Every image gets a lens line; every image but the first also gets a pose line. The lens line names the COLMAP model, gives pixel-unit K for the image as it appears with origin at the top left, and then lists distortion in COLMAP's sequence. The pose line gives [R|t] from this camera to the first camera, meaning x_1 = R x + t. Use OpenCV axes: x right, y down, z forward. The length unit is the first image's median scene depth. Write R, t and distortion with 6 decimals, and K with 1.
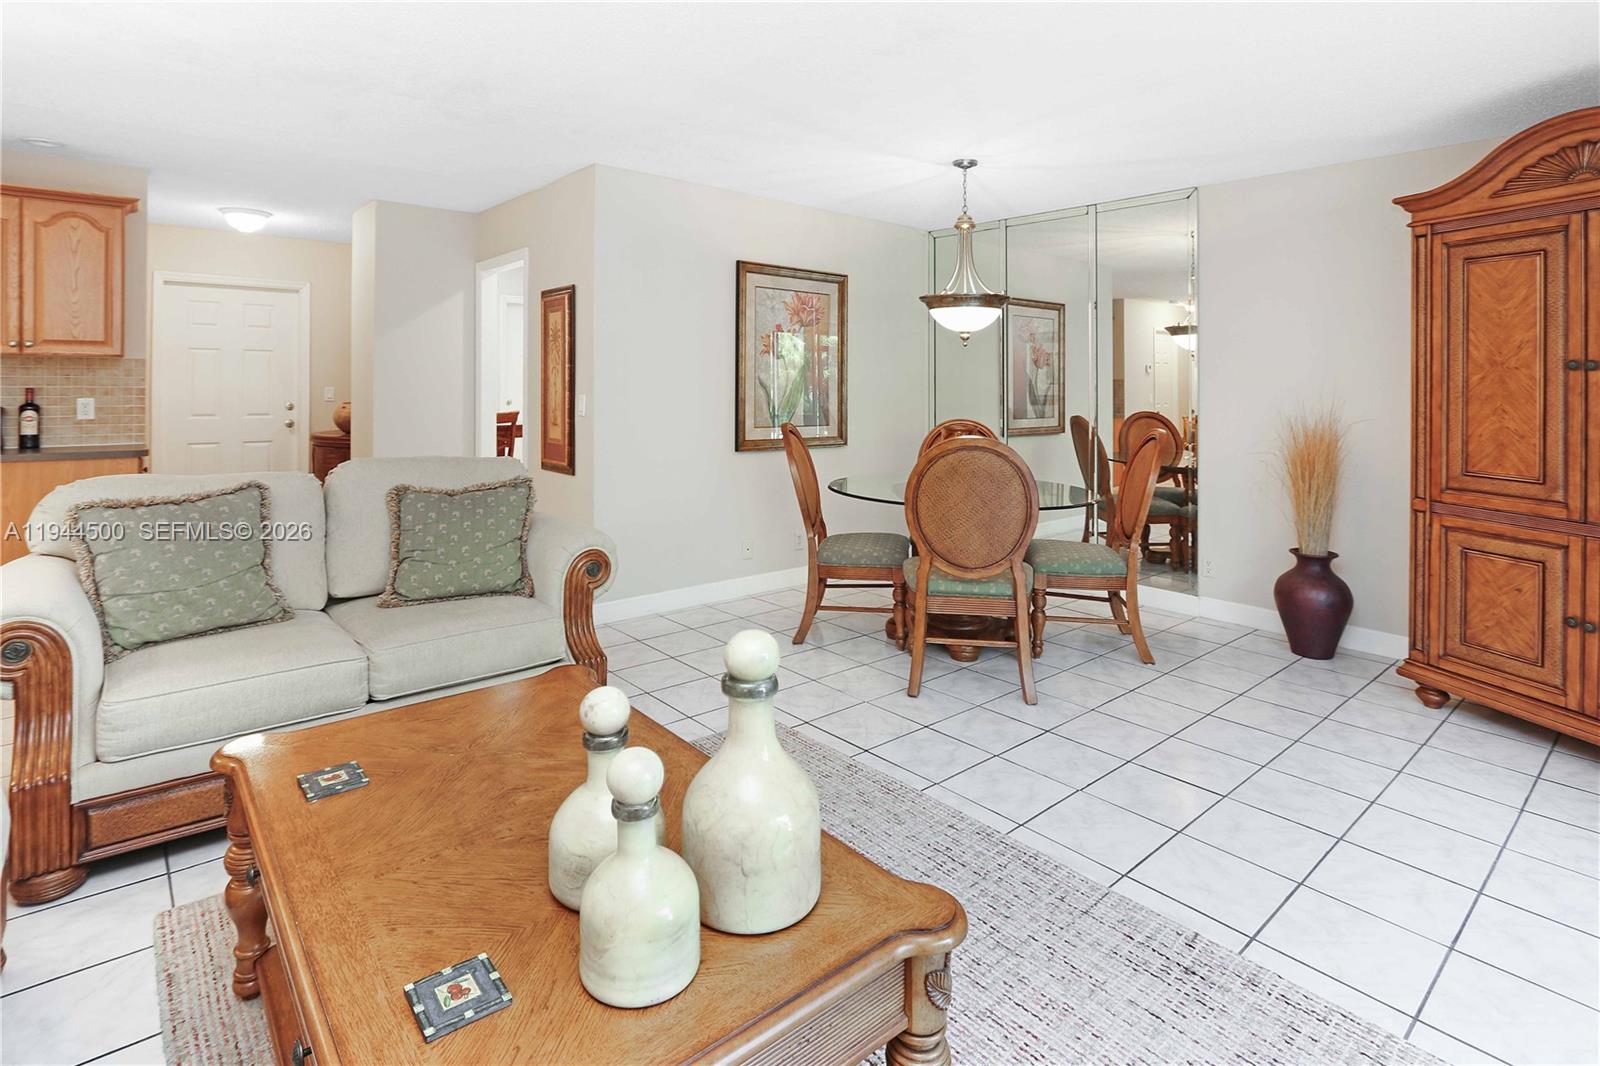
lens RADIAL K [[770.6, 0, 767.3], [0, 770.6, 380.5], [0, 0, 1]] dist [-0.015458, 0.004354]
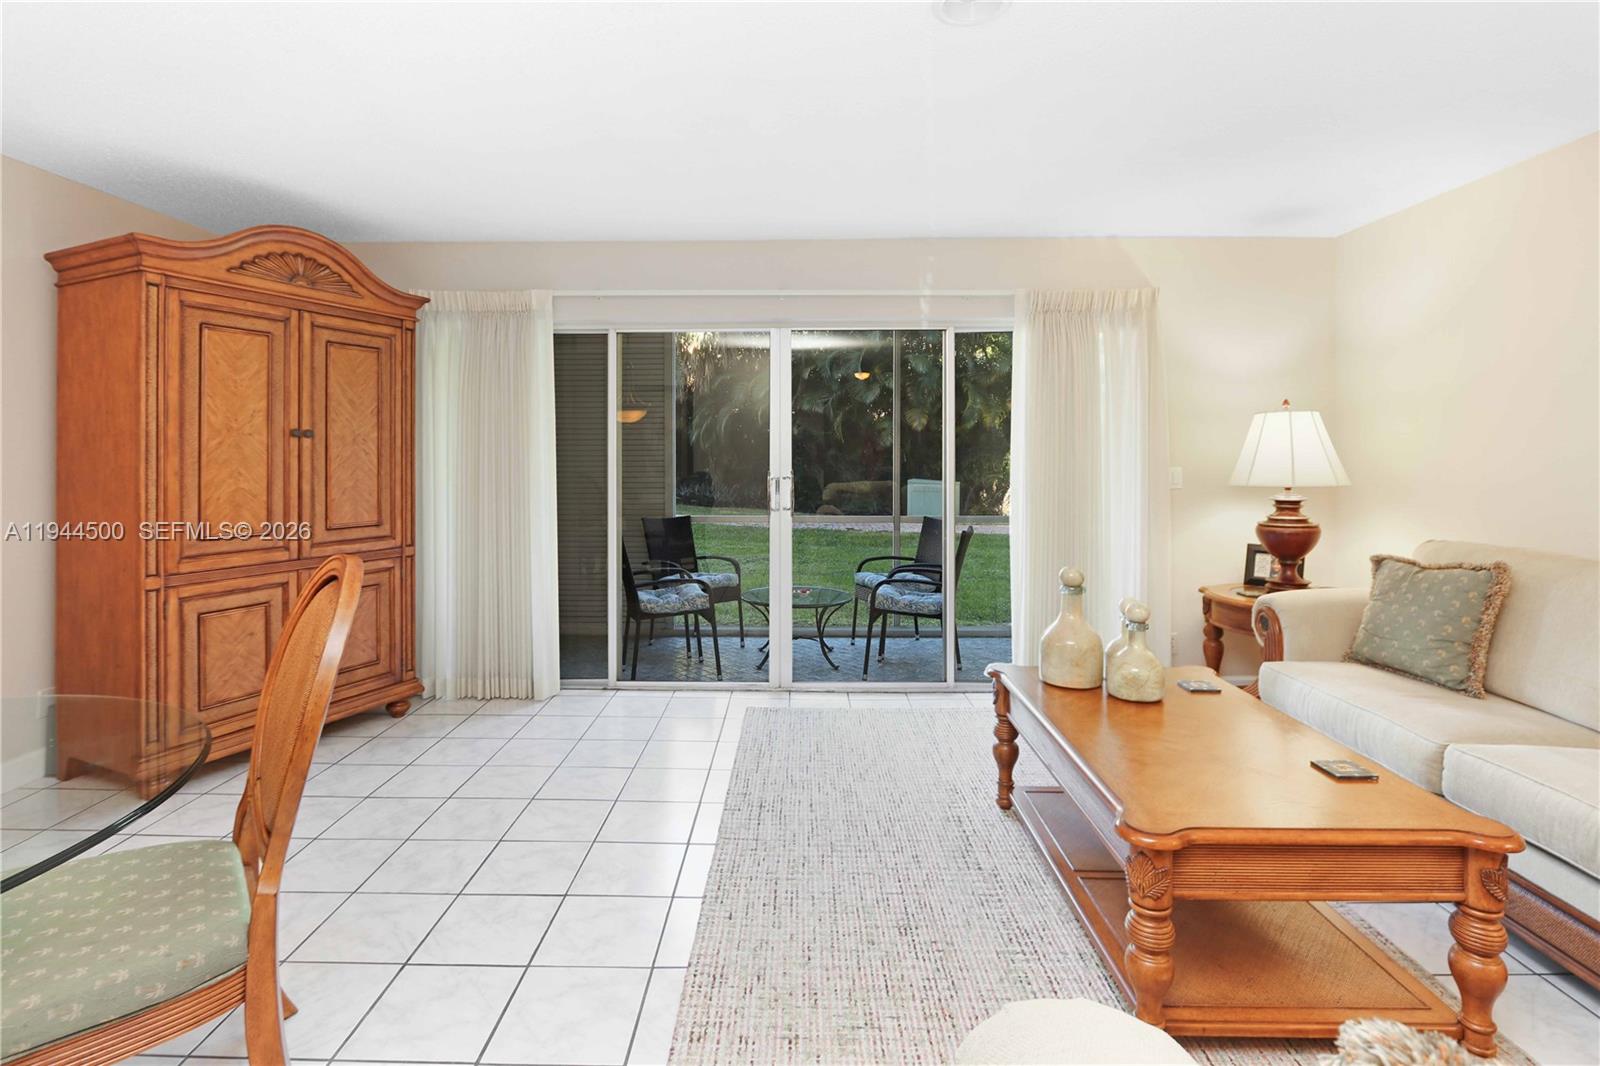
lens RADIAL K [[770.6, 0, 806.0], [0, 770.6, 461.9], [0, 0, 1]] dist [-0.015458, 0.004354]
pose [[-0.772313, -0.014256, 0.635083, -0.252494], [-0.005449, 0.999860, 0.015818, 0.001237], [-0.635219, 0.008756, -0.772282, 0.985636]]
